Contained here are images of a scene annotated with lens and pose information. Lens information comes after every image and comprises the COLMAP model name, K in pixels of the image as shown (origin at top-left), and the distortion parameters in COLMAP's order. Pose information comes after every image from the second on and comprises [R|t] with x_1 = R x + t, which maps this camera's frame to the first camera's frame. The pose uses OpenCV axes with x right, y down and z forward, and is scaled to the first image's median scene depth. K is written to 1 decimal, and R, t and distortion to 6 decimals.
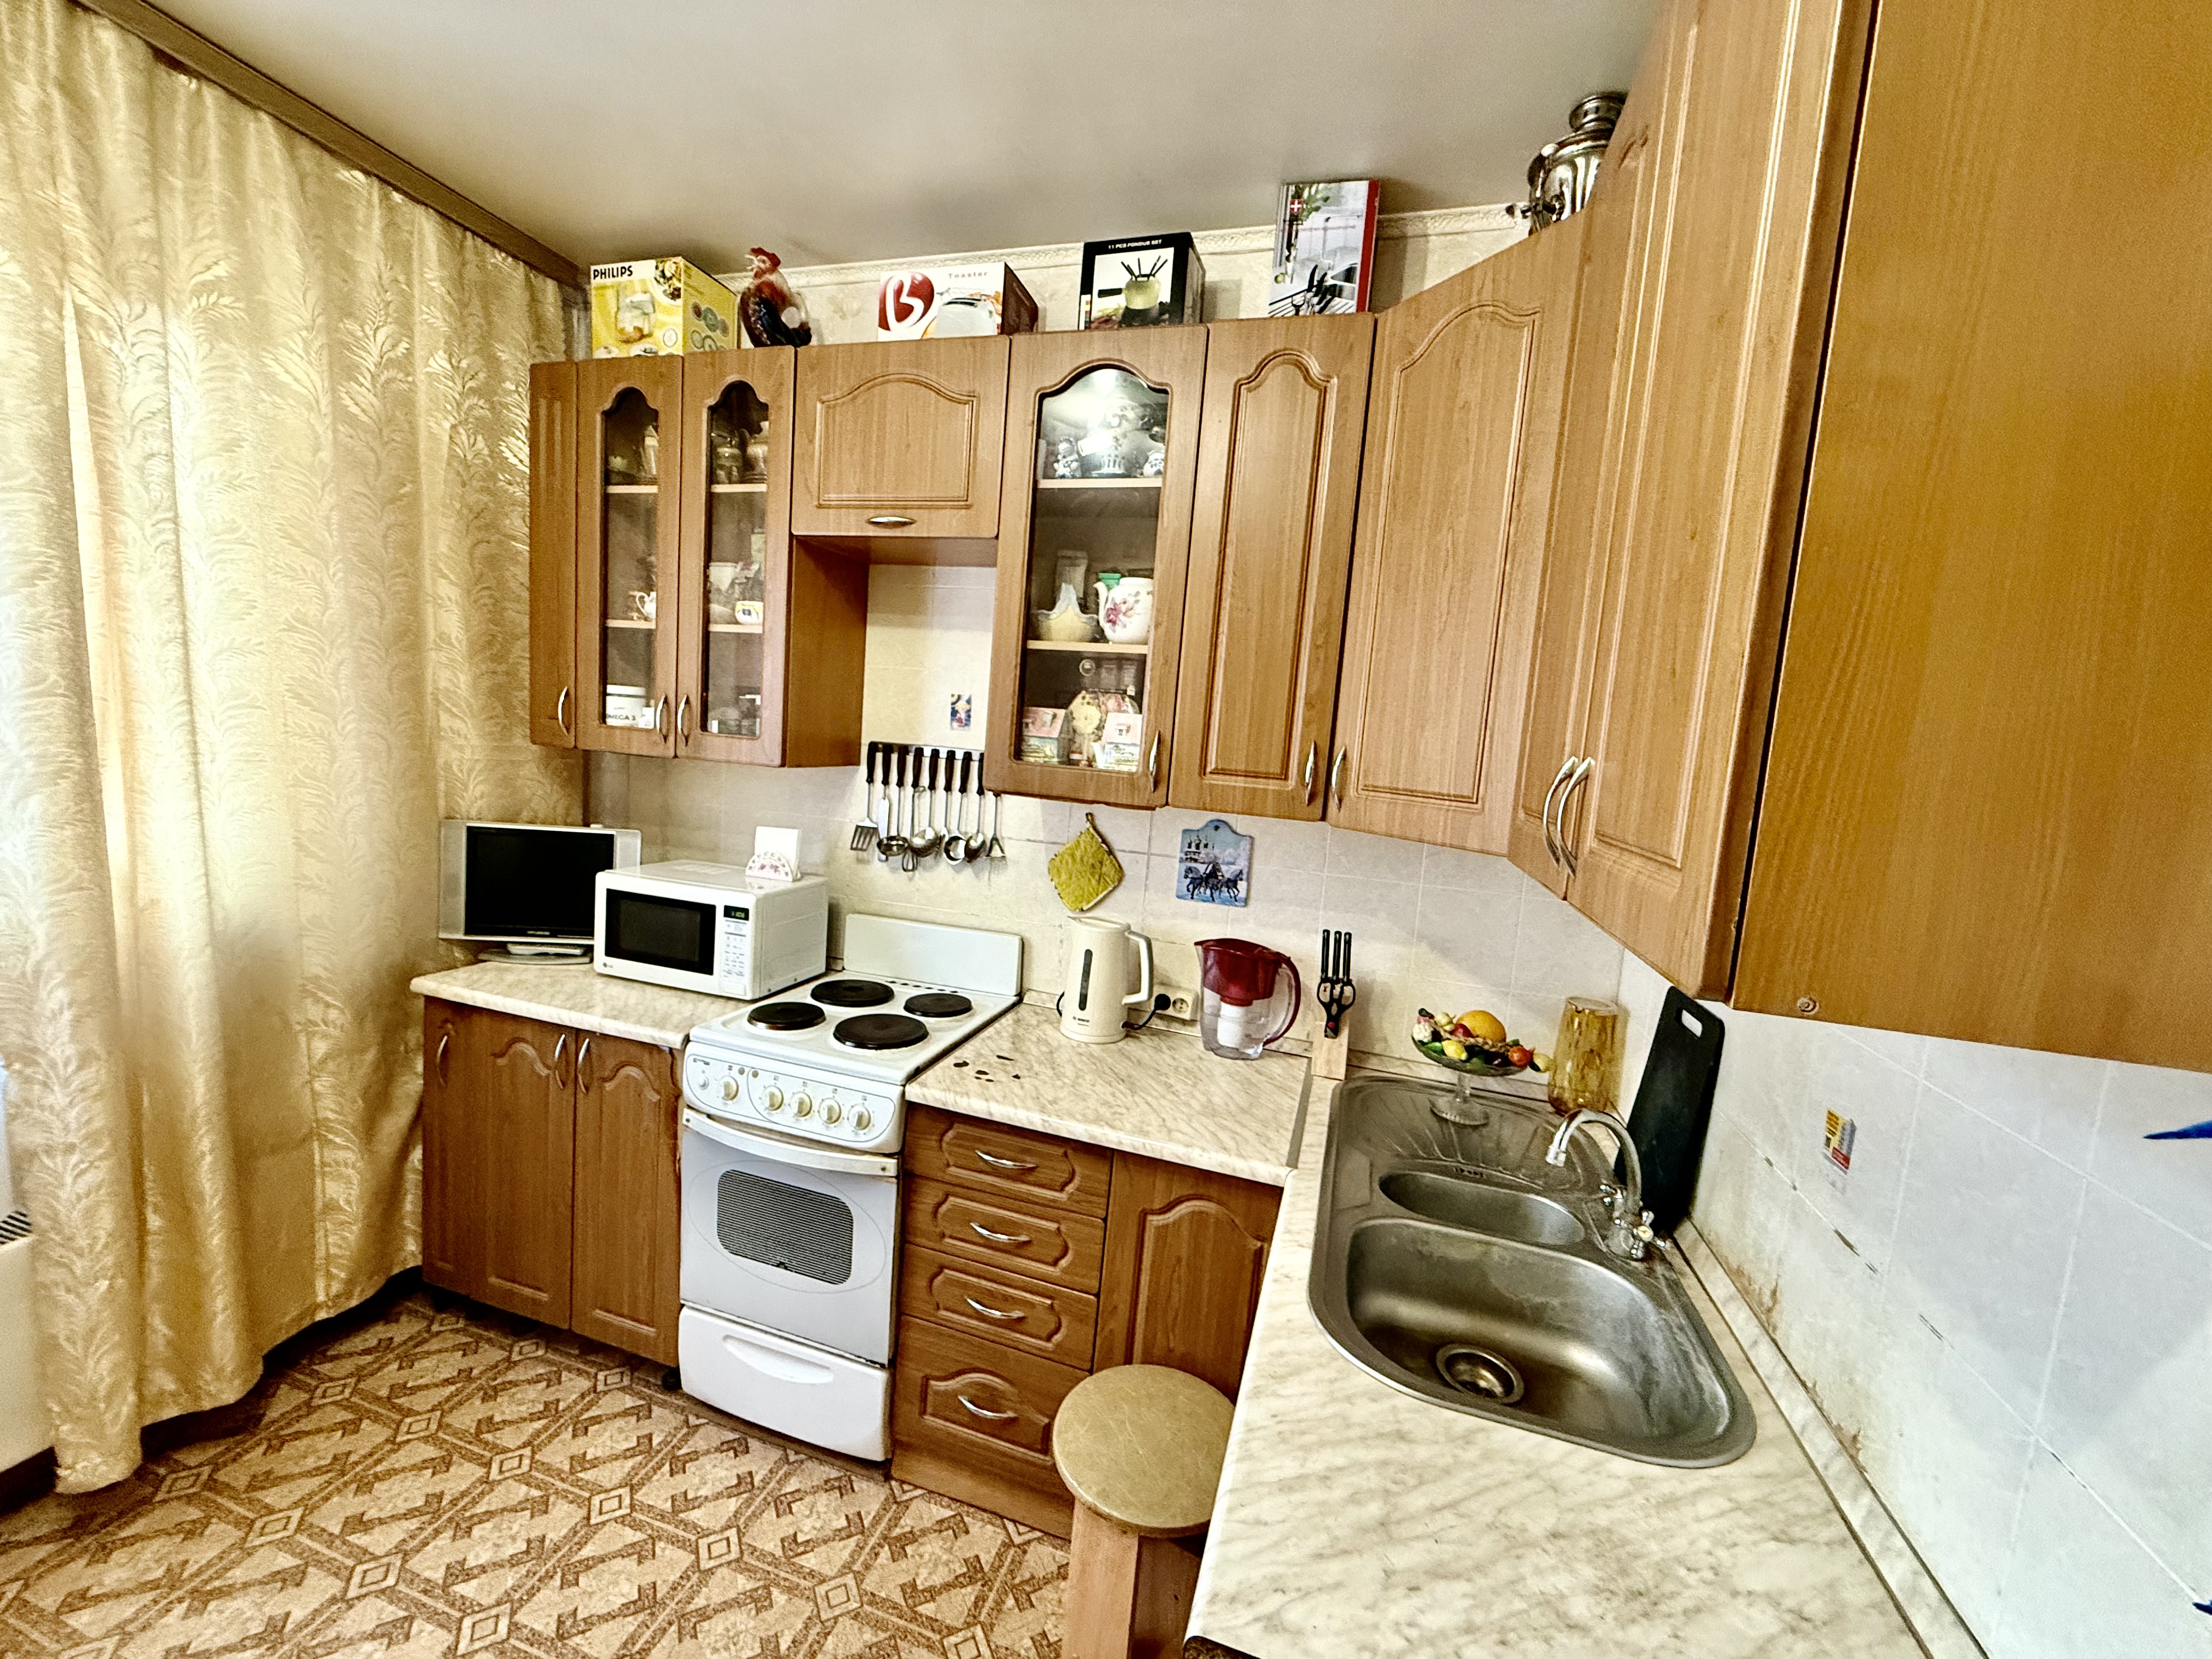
lens RADIAL K [[877.9, 0, 1106.5], [0, 877.9, 826.7], [0, 0, 1]] dist [-0.001863, -0.000159]
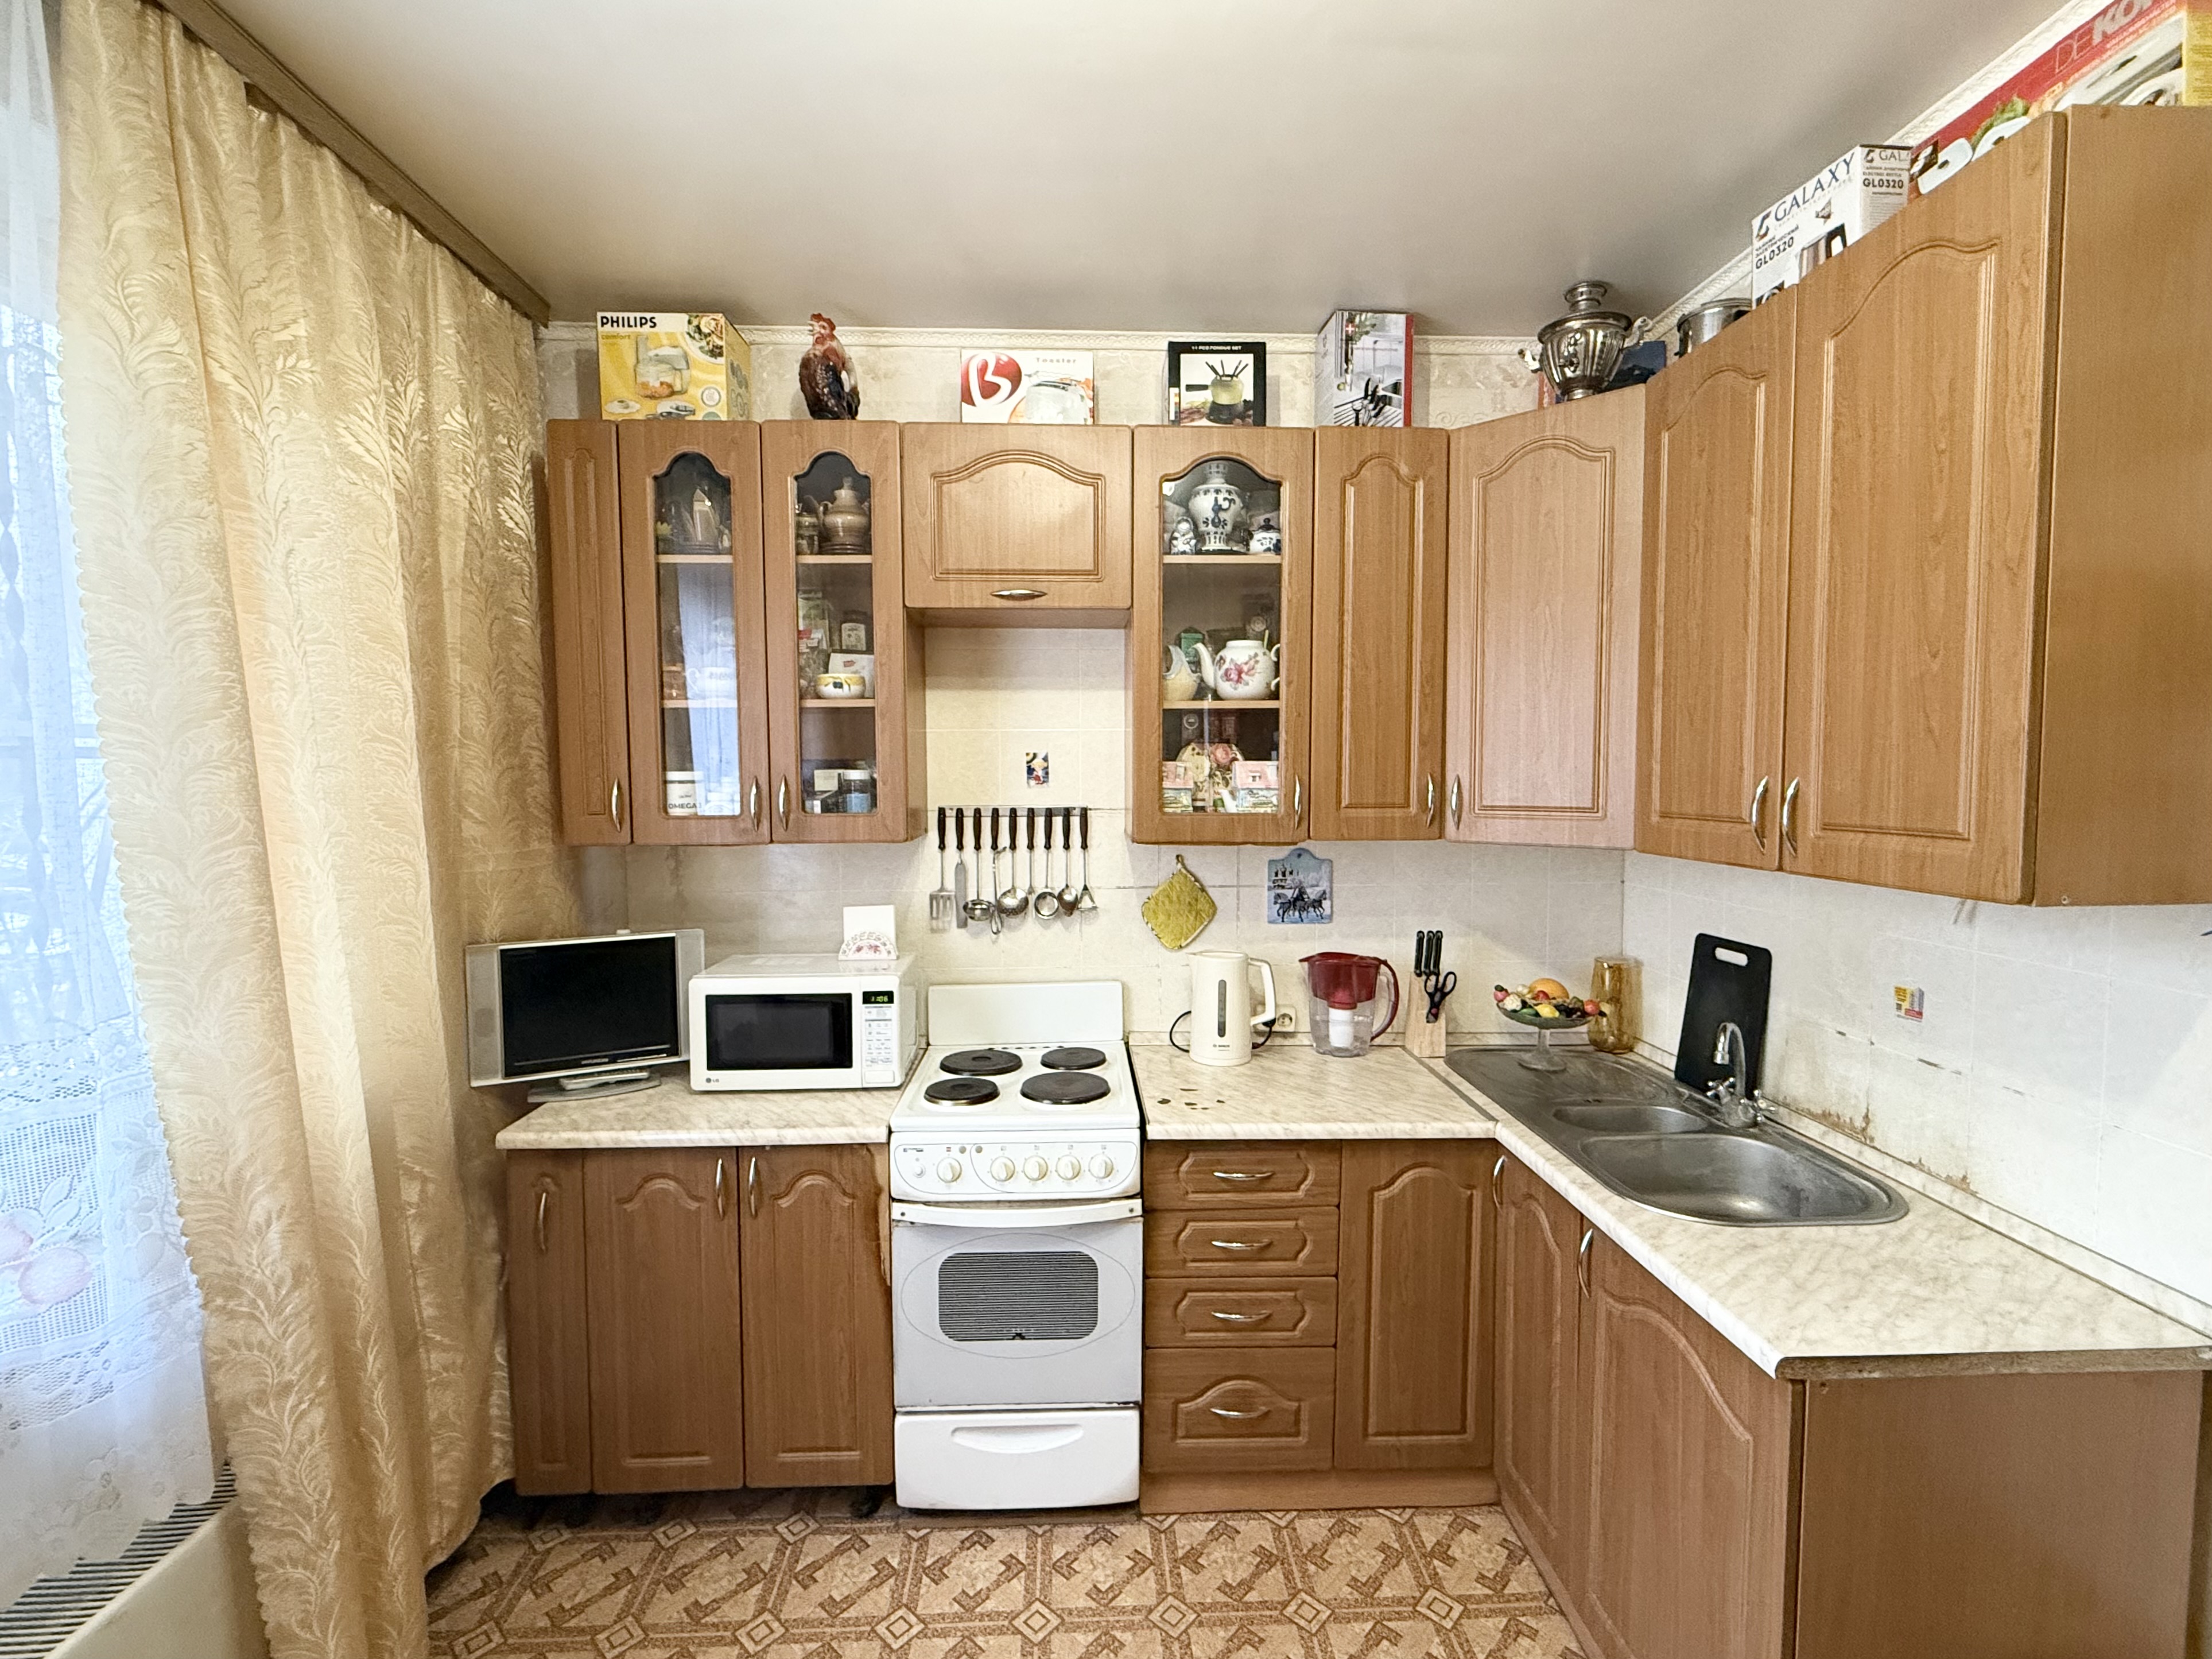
lens RADIAL K [[989.4, 0, 1106.5], [0, 989.4, 825.3], [0, 0, 1]] dist [-0.002697, -0.000479]
pose [[0.940324, -0.098417, 0.325738, -0.565872], [0.109656, 0.993836, -0.016276, -0.047917], [-0.322129, 0.051024, 0.945320, -0.122653]]
